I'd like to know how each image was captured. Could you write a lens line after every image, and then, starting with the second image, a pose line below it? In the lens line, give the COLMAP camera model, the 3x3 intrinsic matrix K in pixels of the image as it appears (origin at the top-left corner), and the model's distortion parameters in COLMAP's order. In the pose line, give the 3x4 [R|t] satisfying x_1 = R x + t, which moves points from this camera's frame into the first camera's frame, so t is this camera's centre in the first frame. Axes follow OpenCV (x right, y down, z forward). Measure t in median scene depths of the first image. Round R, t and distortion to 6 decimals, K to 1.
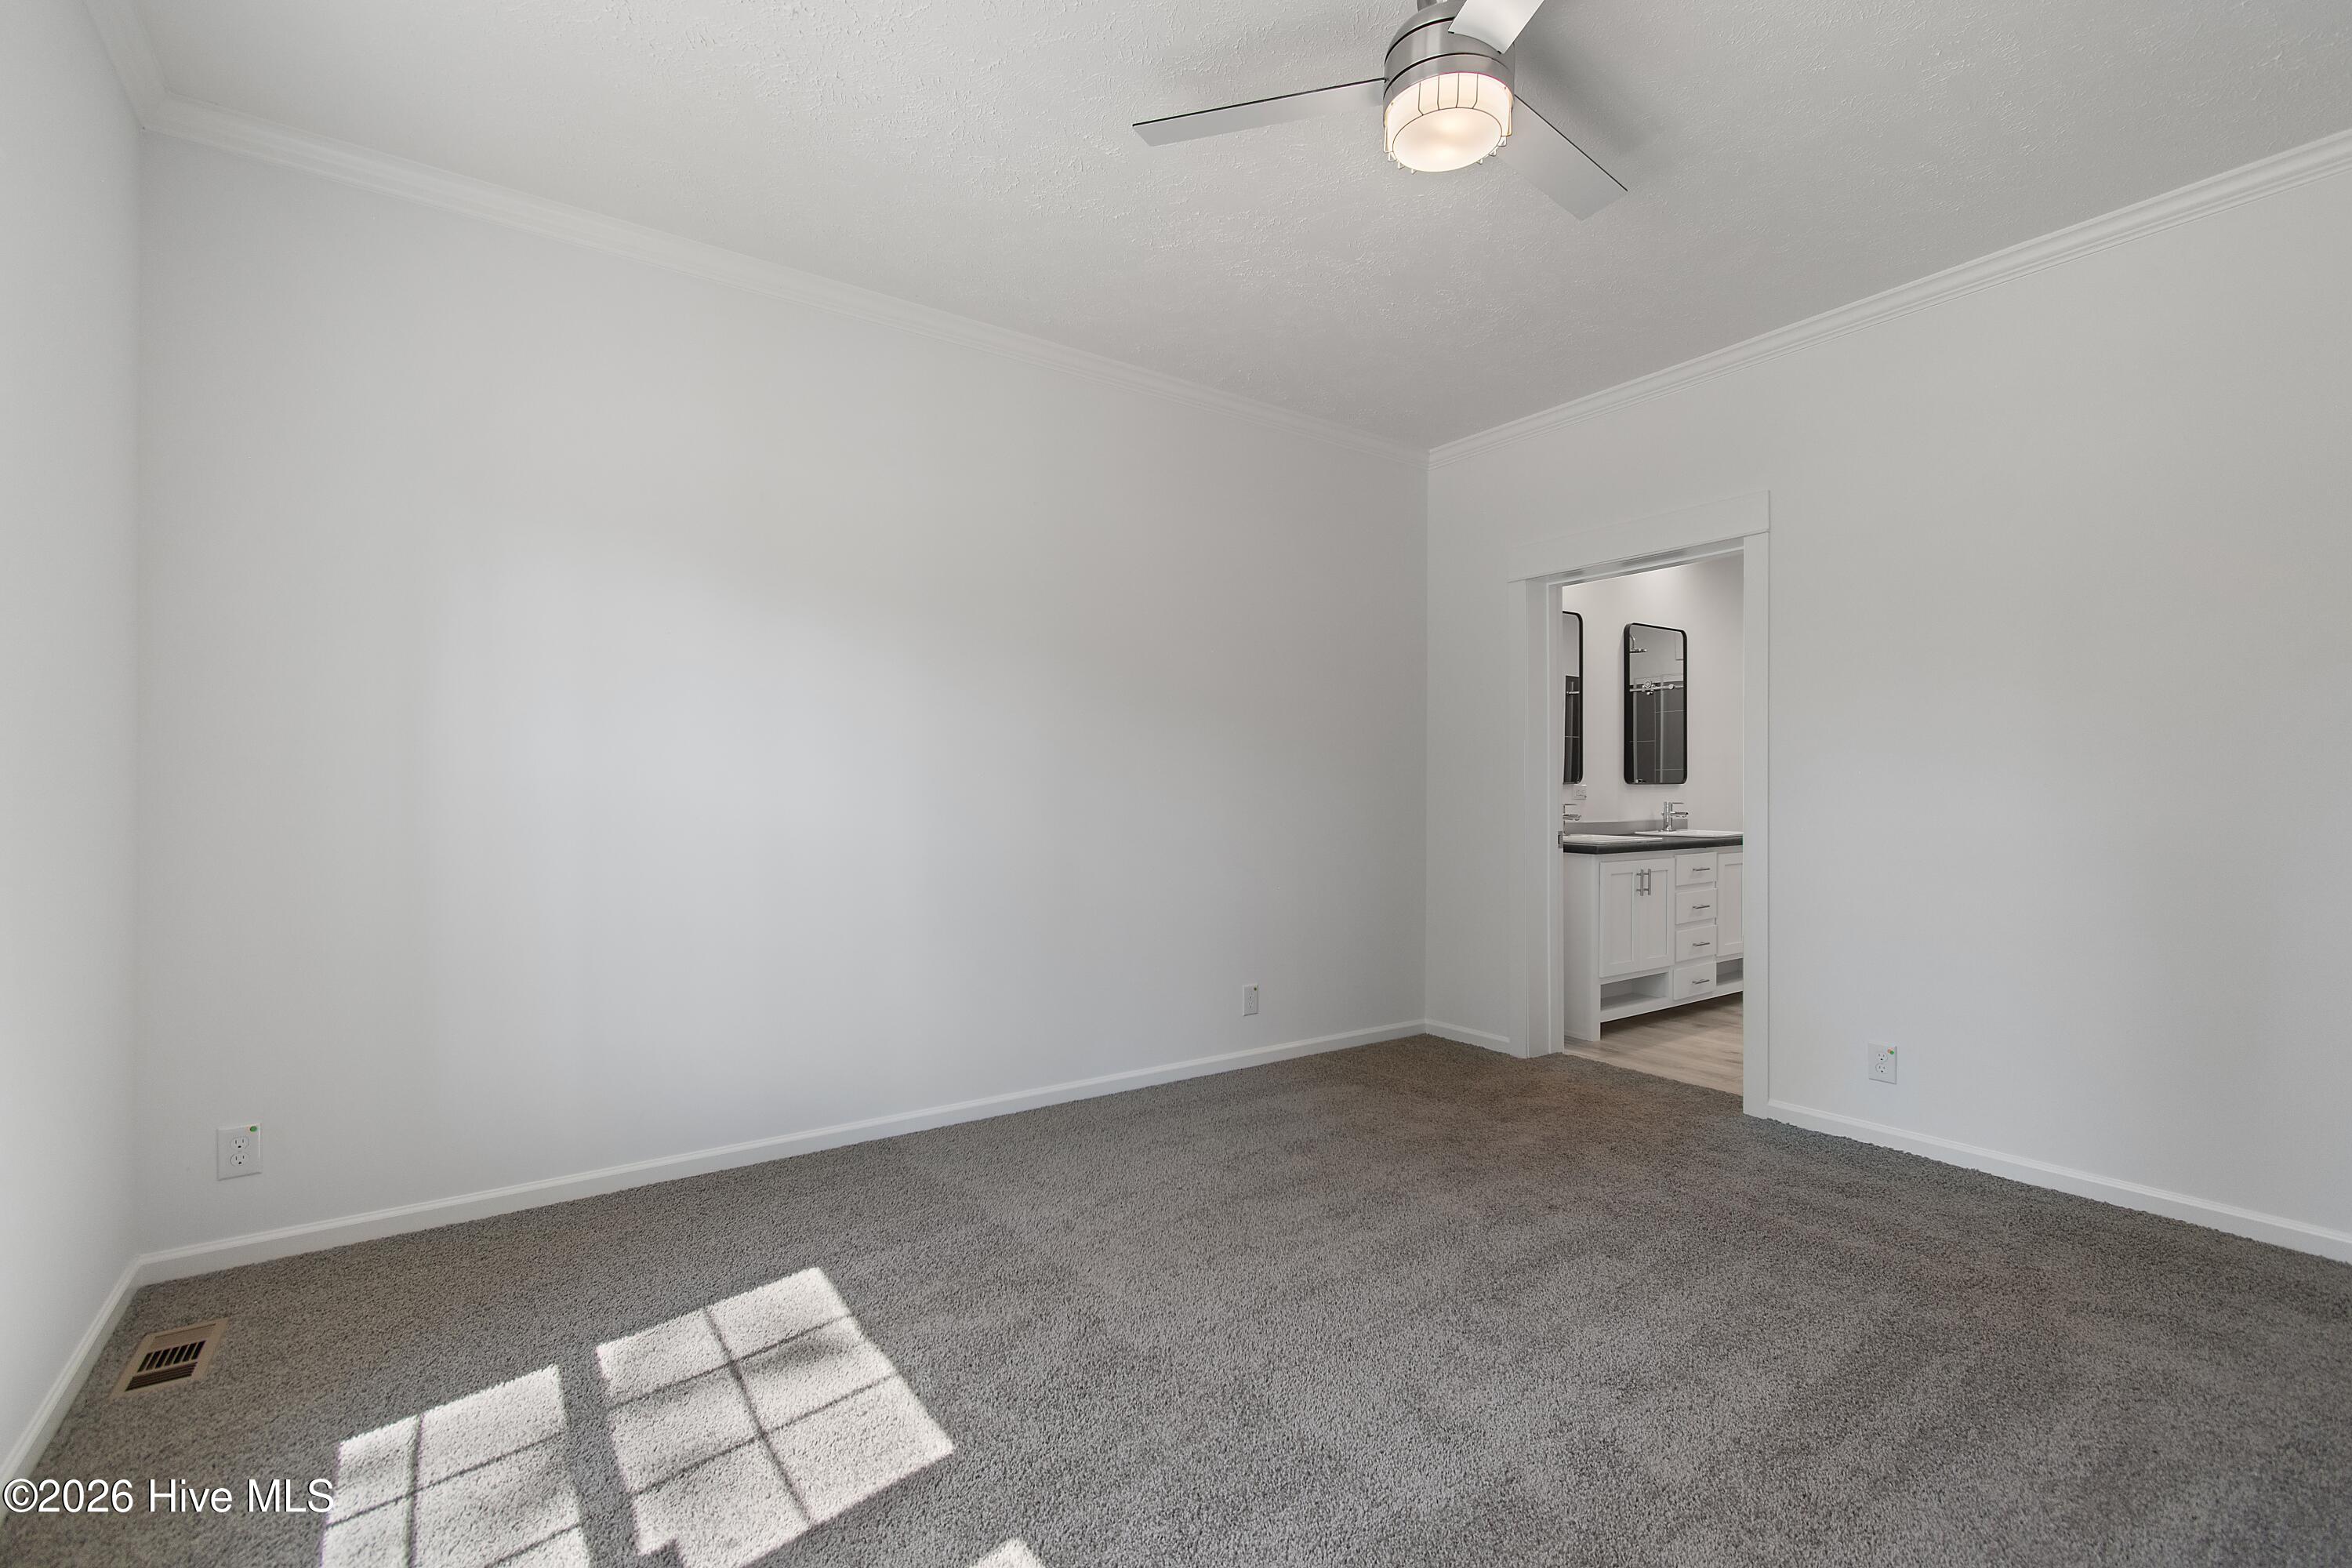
lens RADIAL K [[1035.3, 0, 1173.3], [0, 1035.3, 784.2], [0, 0, 1]] dist [0.002124, 0.000378]
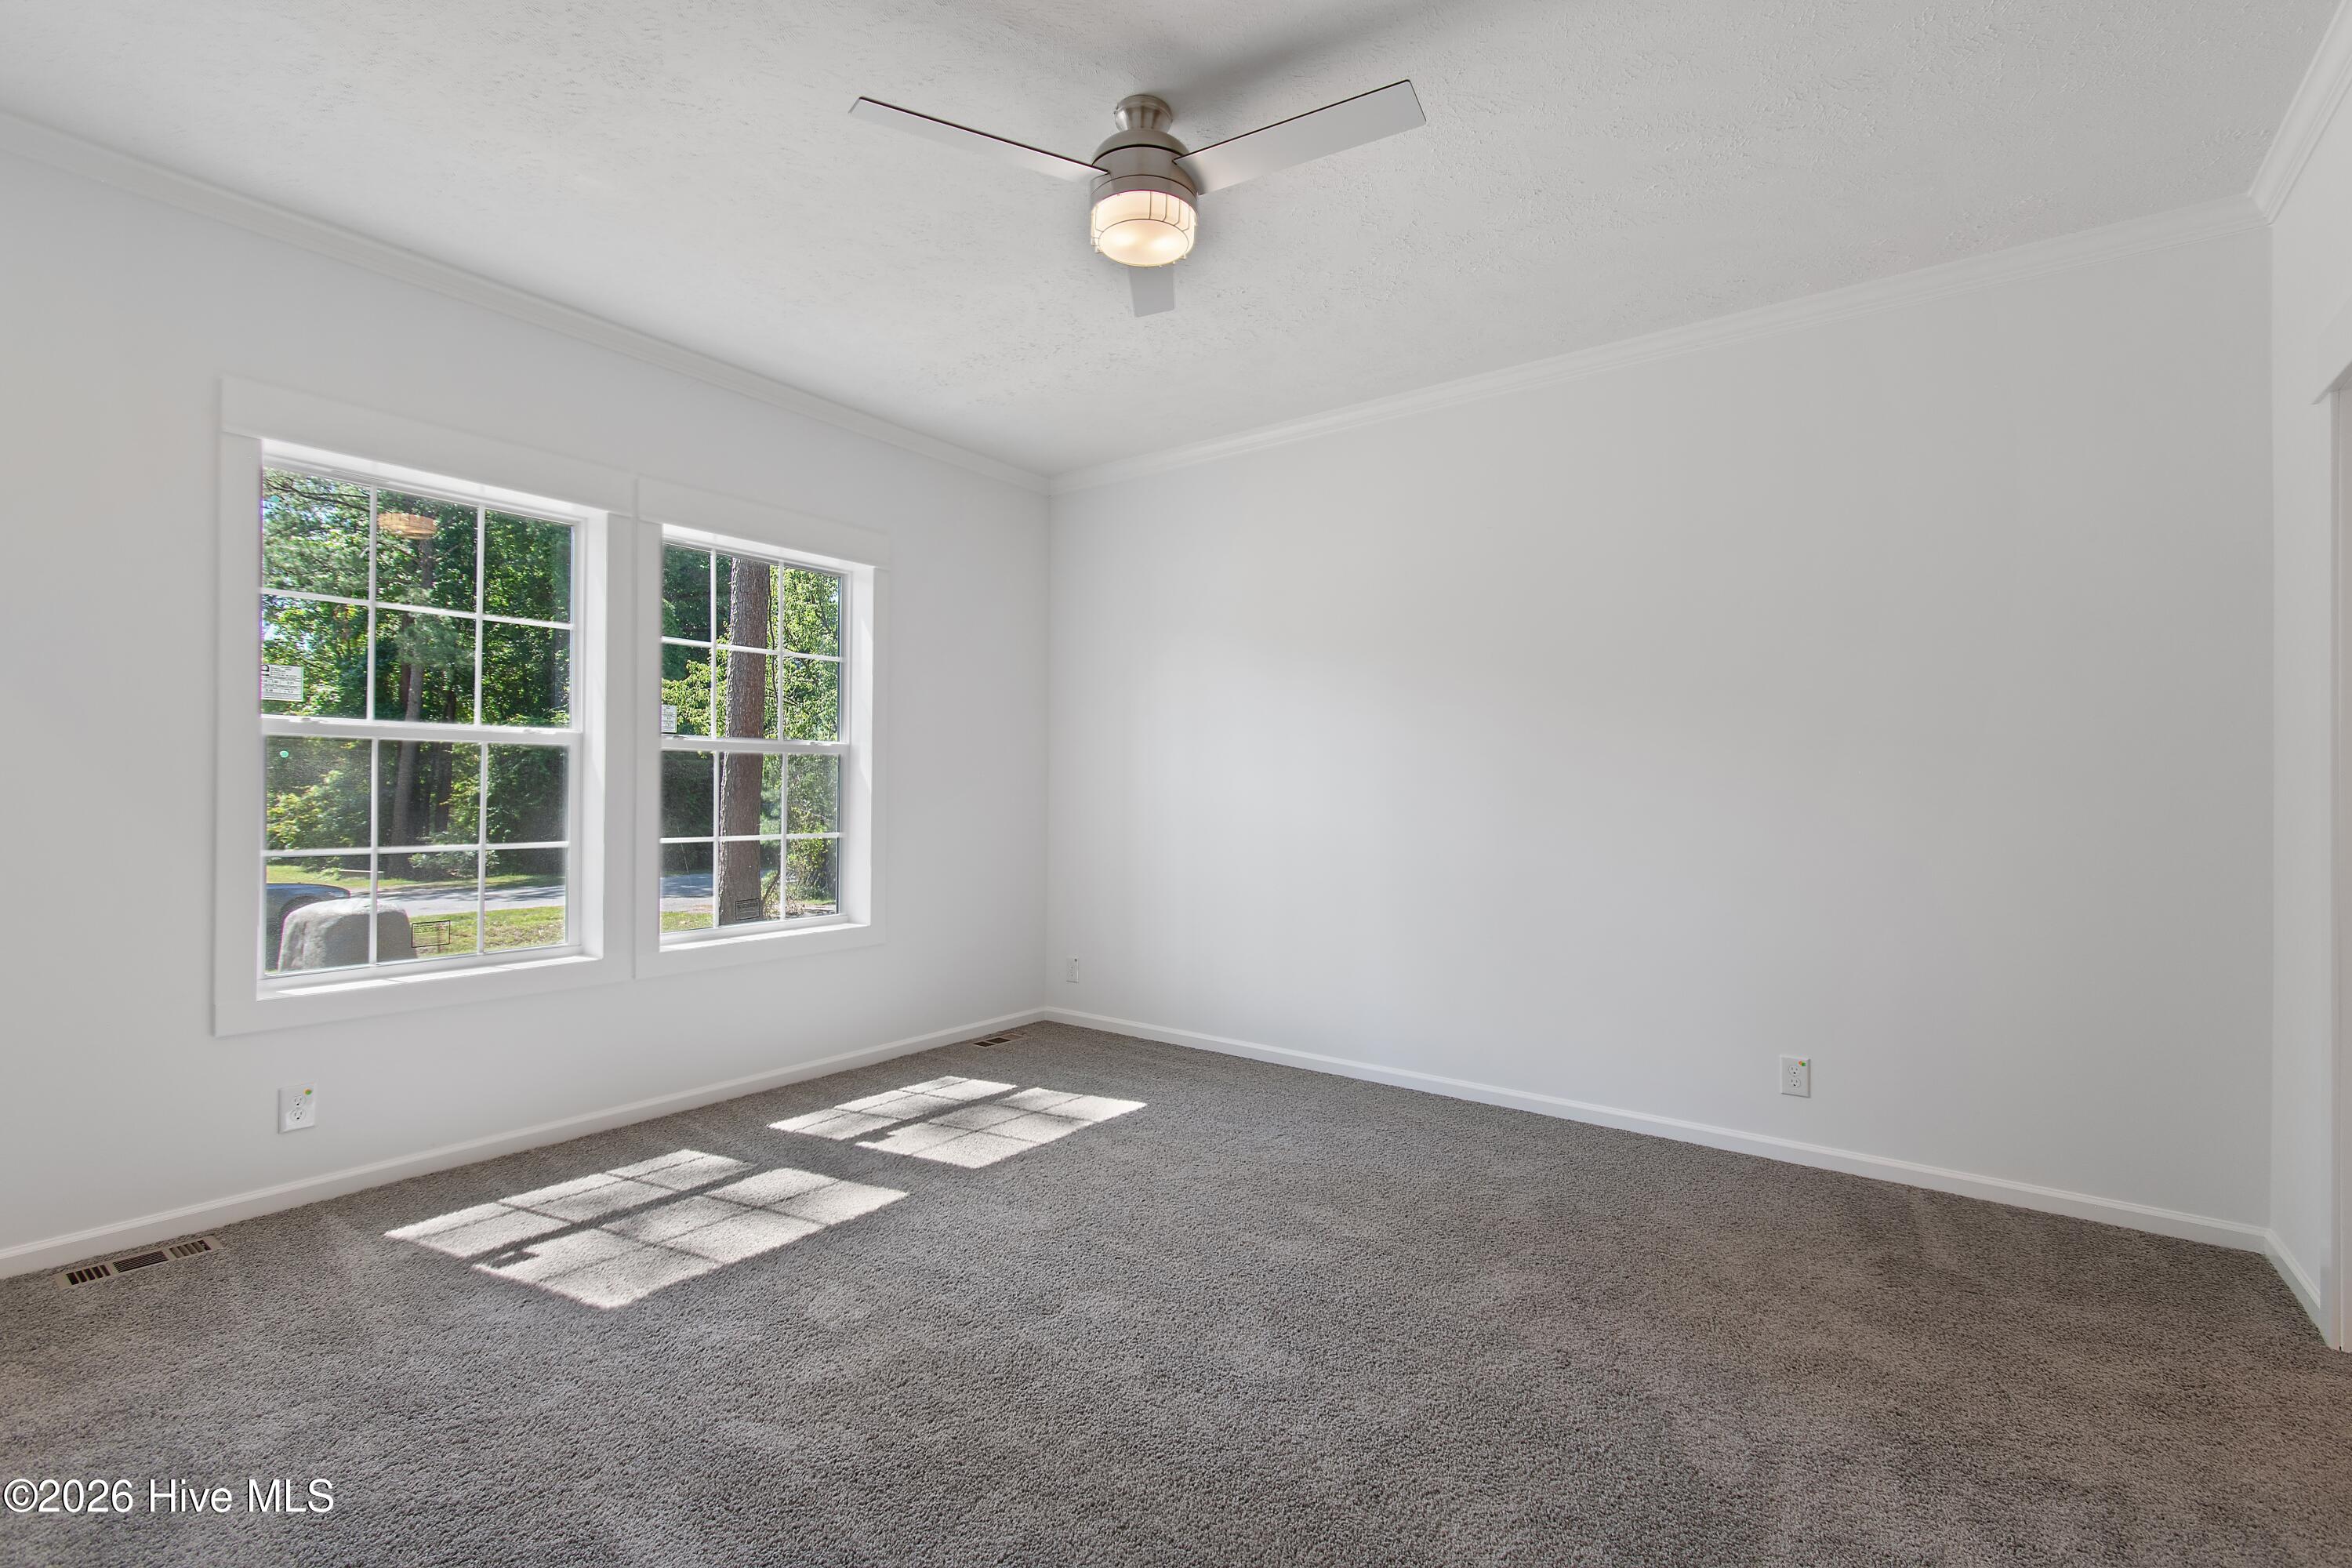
lens RADIAL K [[1035.3, 0, 1175.4], [0, 1035.3, 783.1], [0, 0, 1]] dist [0.002124, 0.000378]
pose [[0.311990, -0.008563, -0.950047, 1.127558], [-0.004631, 0.999934, -0.010534, 0.001871], [0.950074, 0.007686, 0.311930, 0.547420]]
